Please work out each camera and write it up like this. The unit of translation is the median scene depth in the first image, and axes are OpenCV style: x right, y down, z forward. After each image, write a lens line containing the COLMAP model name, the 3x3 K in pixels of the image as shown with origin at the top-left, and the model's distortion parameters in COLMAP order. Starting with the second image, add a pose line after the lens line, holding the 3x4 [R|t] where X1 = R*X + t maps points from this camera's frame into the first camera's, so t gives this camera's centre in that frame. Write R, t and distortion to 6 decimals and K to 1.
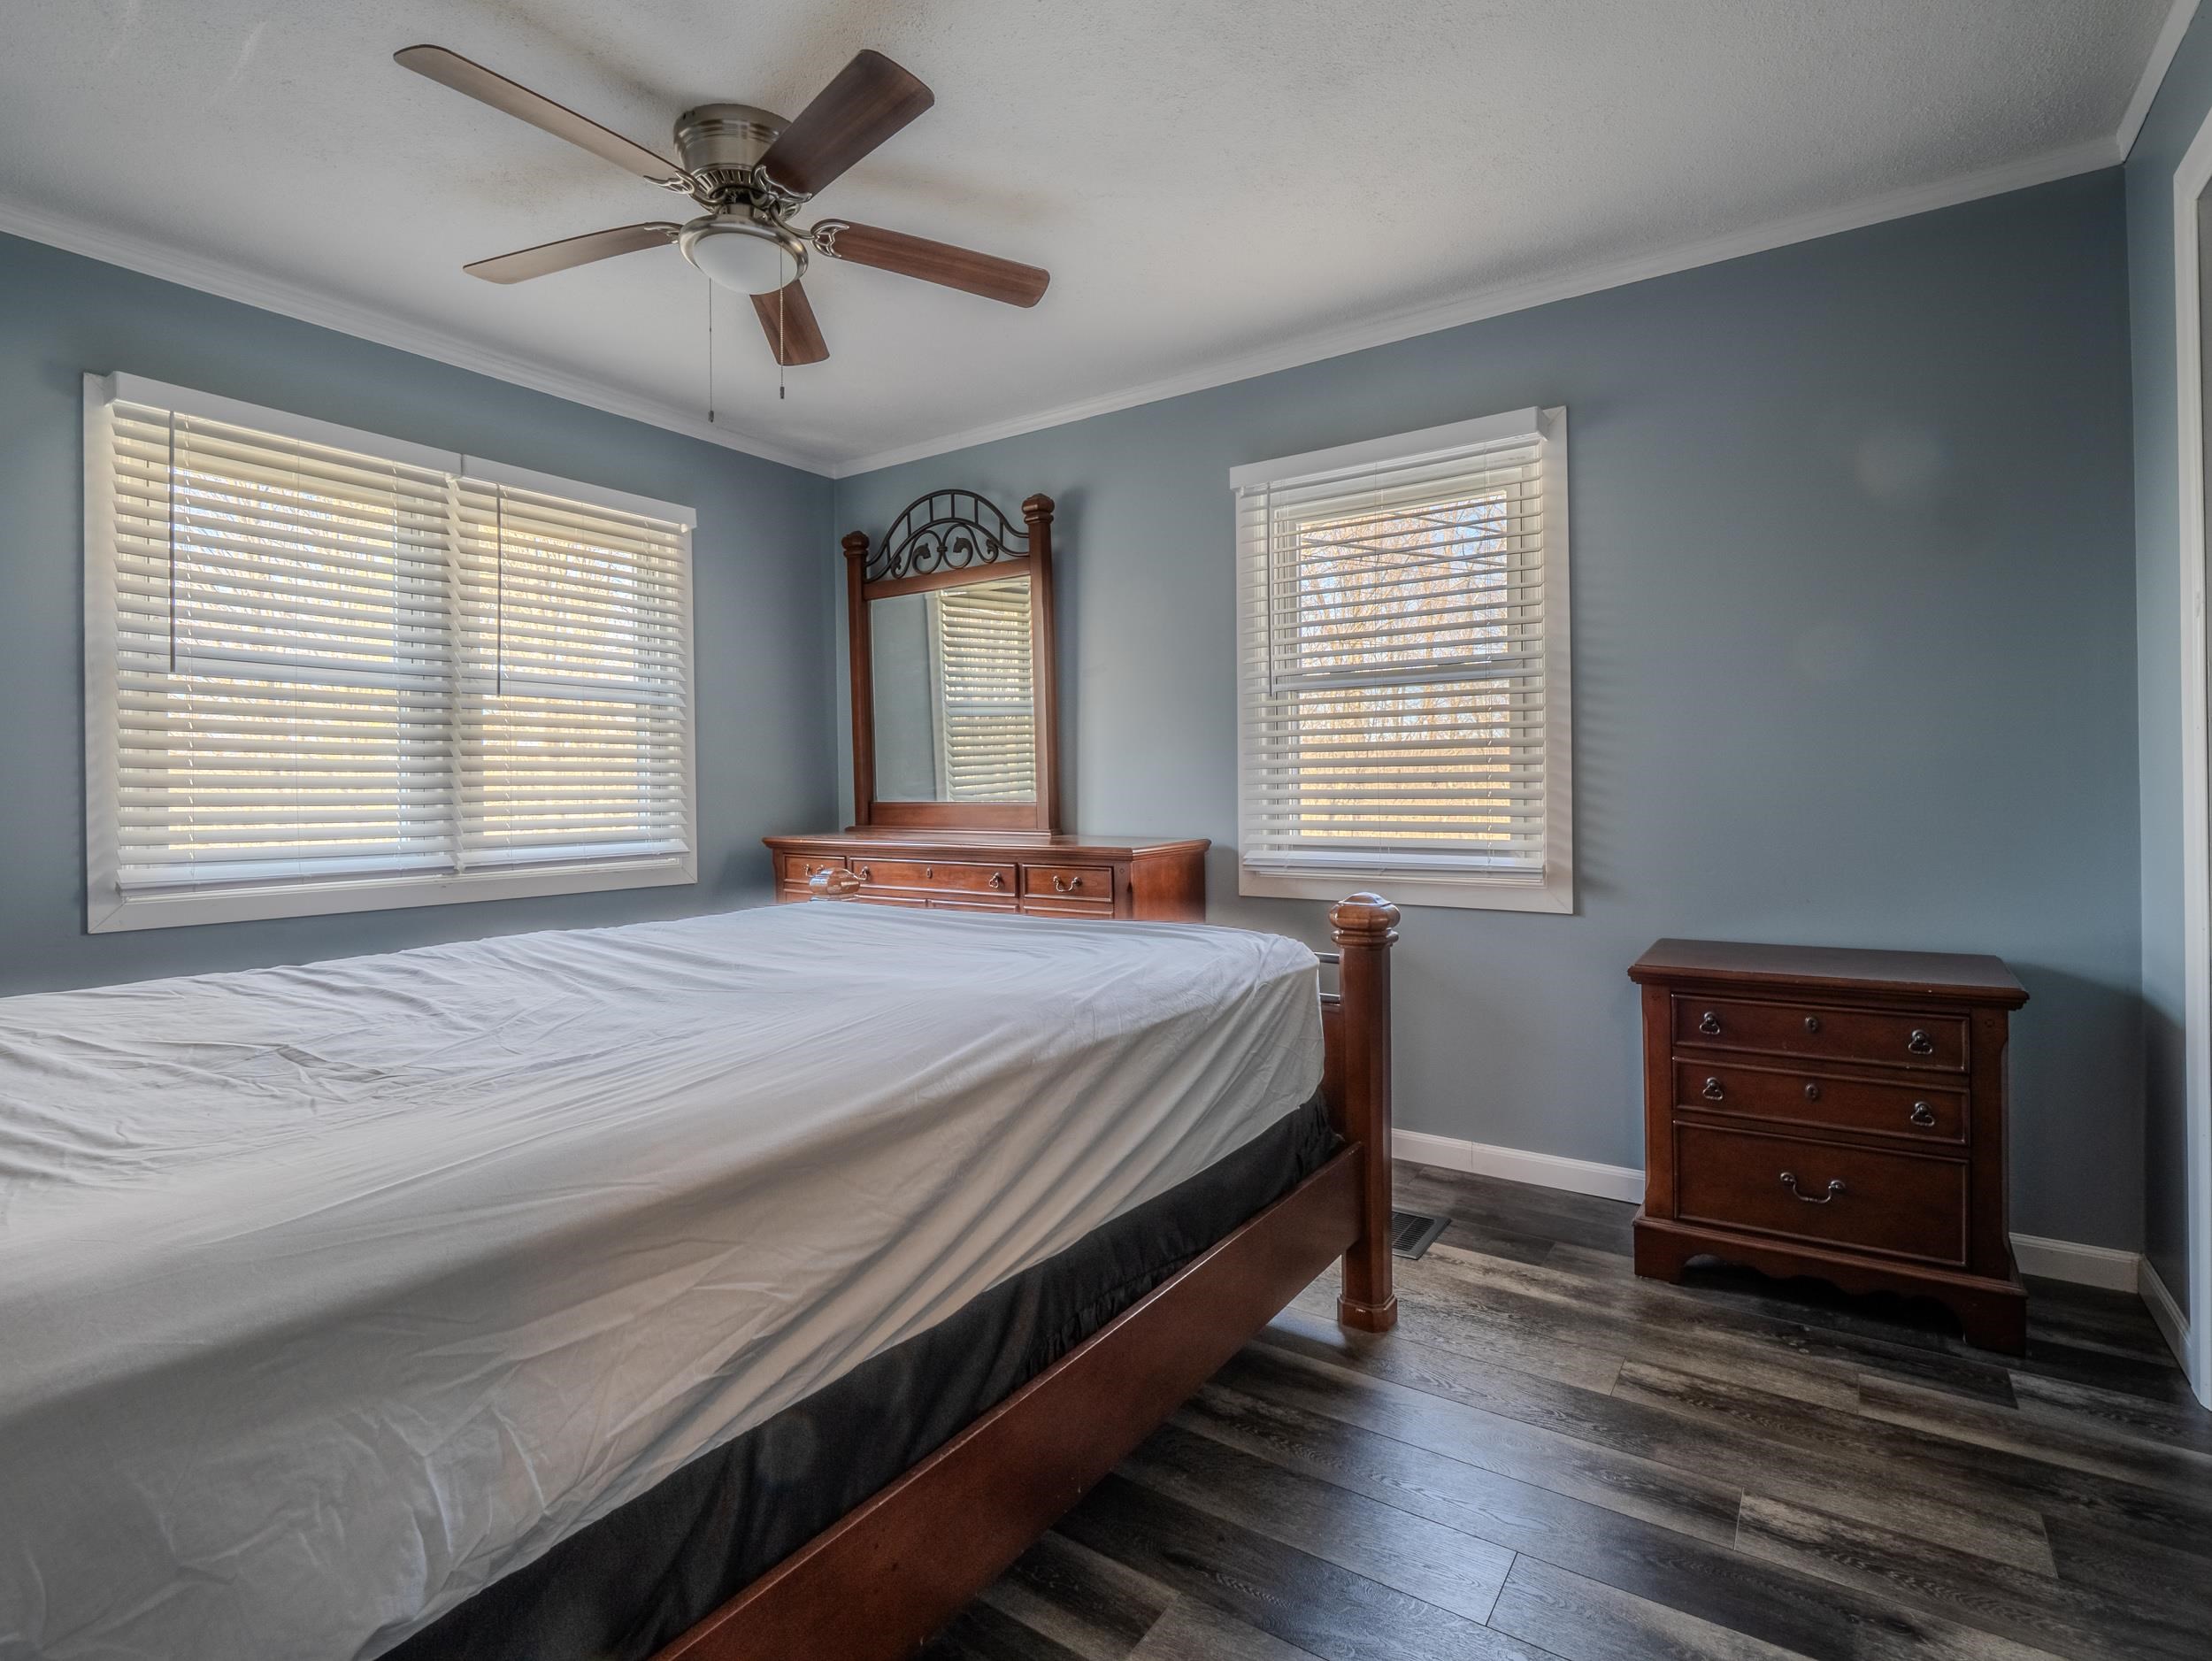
lens RADIAL K [[1070.7, 0, 1106.0], [0, 1070.7, 799.7], [0, 0, 1]] dist [-0.017753, 0.001425]
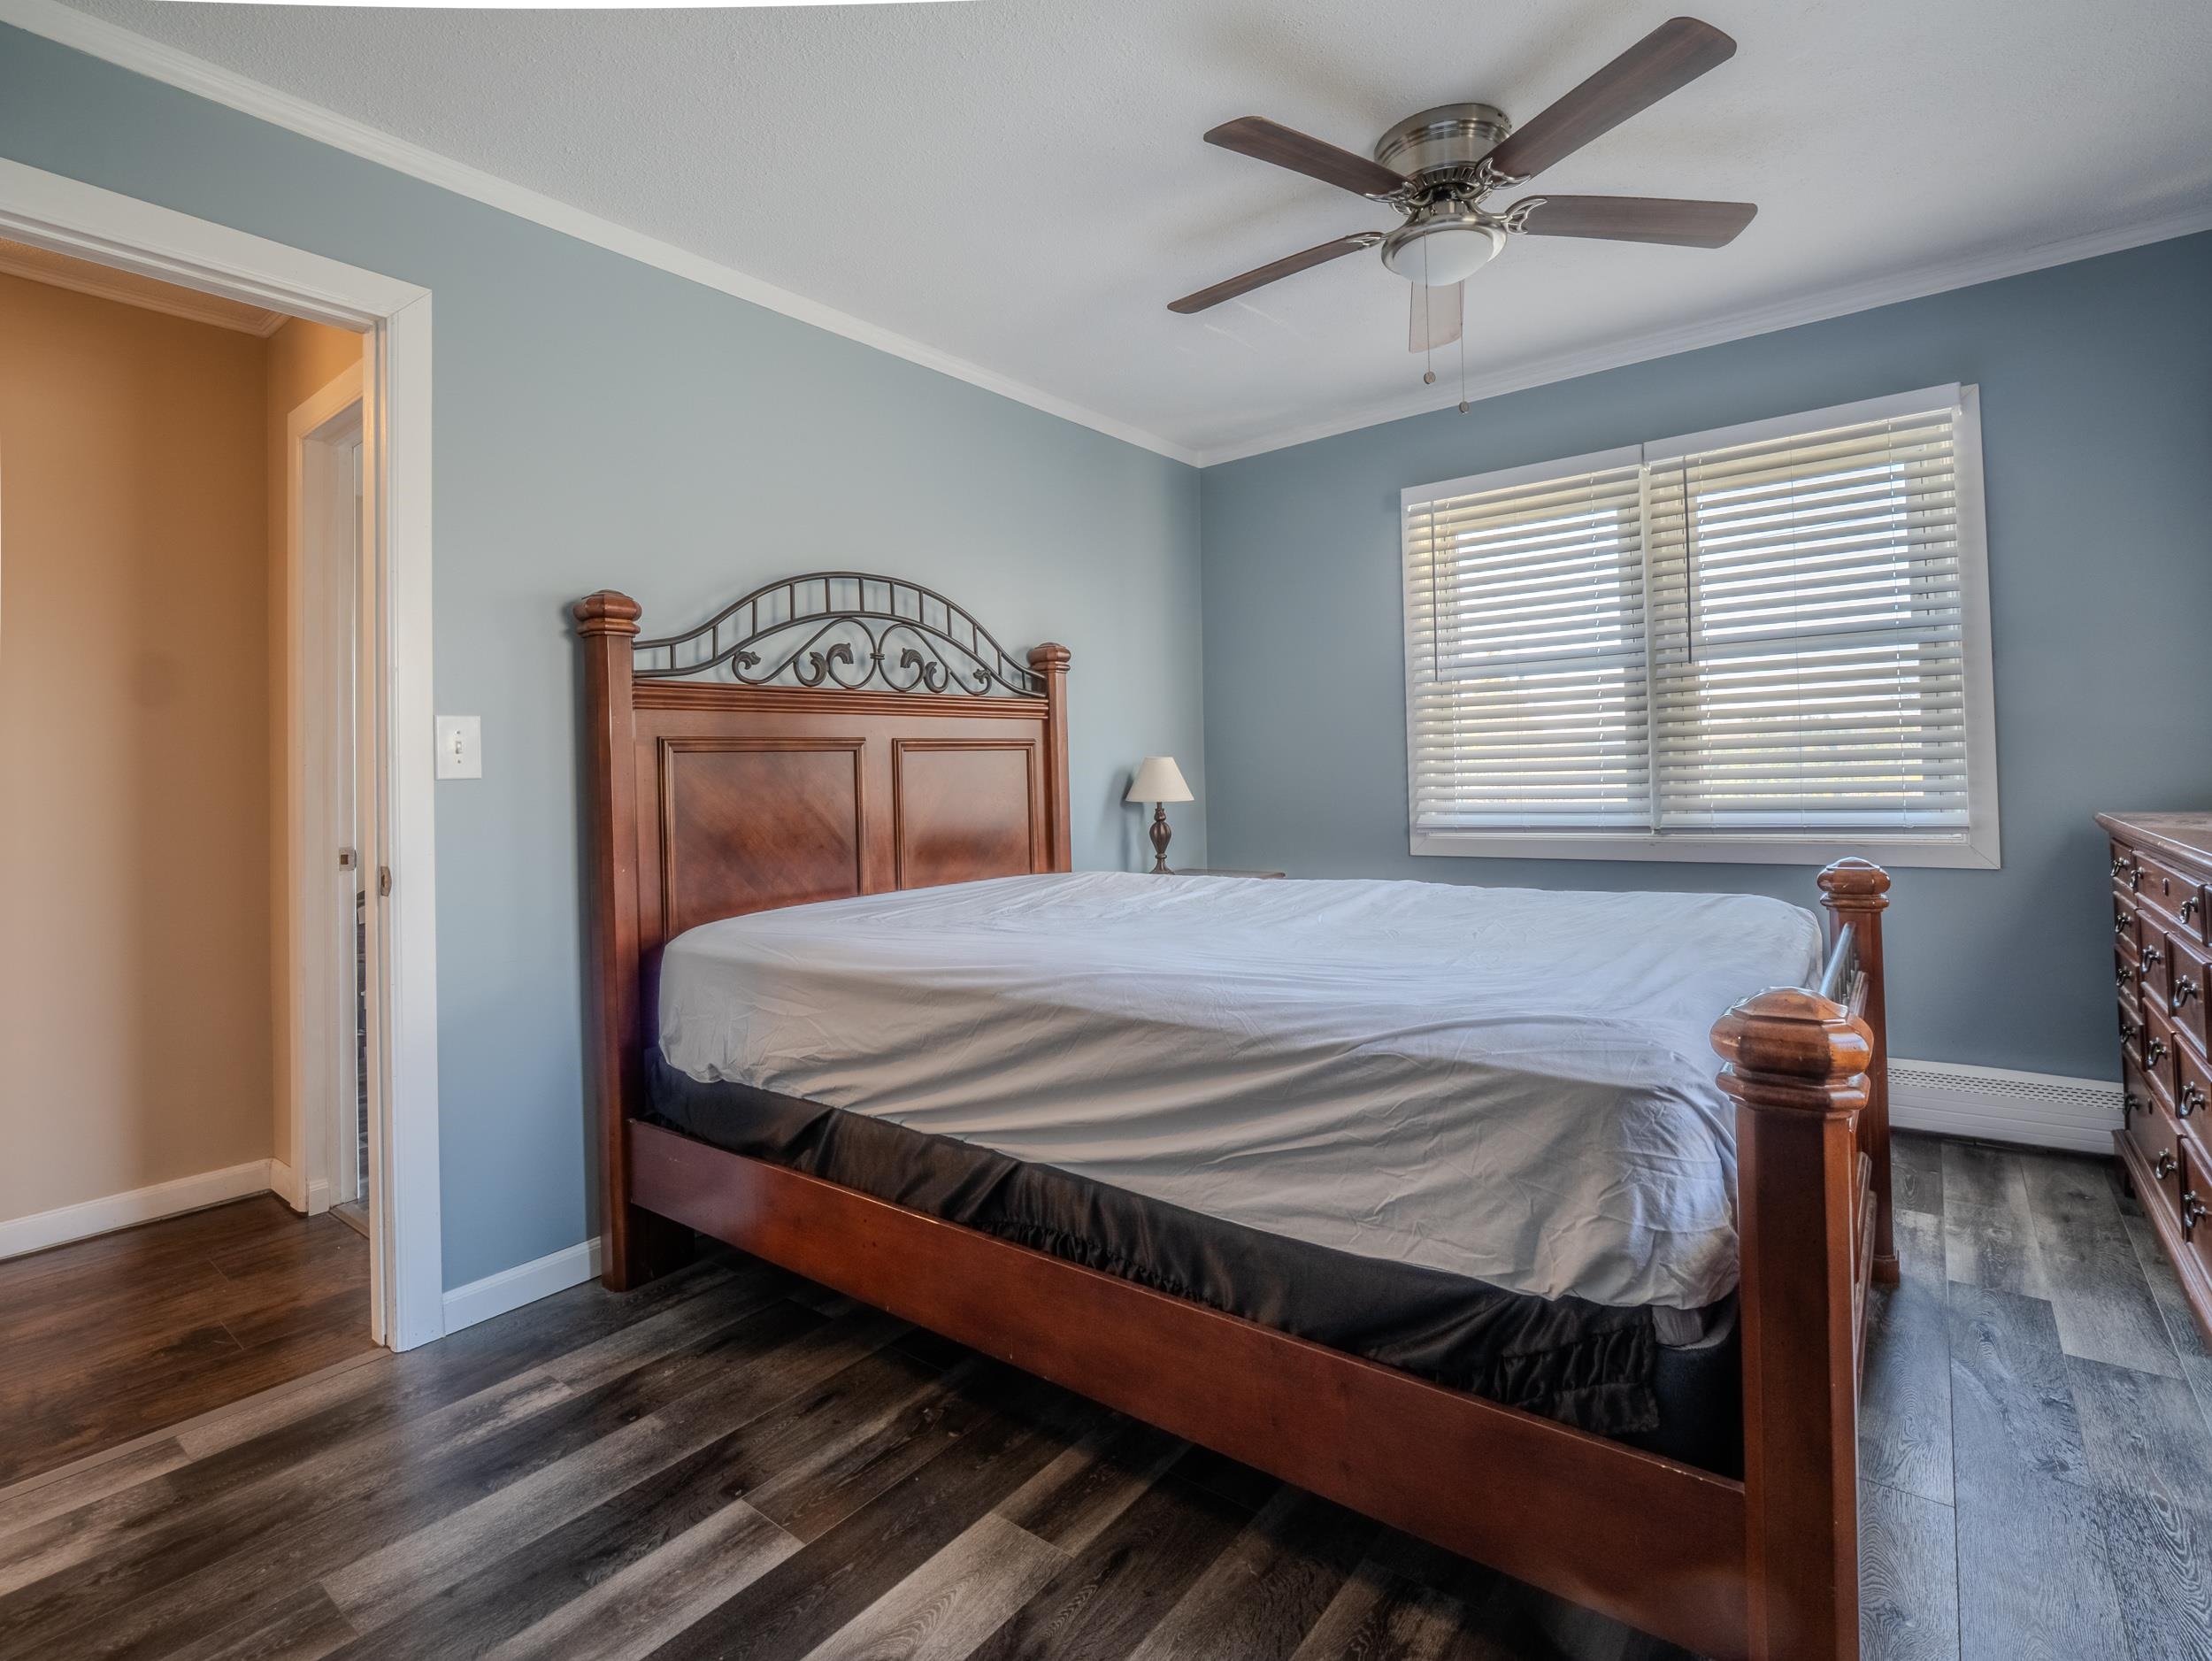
lens RADIAL K [[1072.2, 0, 1098.8], [0, 1072.2, 768.4], [0, 0, 1]] dist [0.001131, 0.000404]
pose [[-0.055515, 0.003244, -0.998453, 0.642820], [0.022841, 0.999737, 0.001978, -0.014863], [0.998197, -0.022696, -0.055575, 0.633811]]
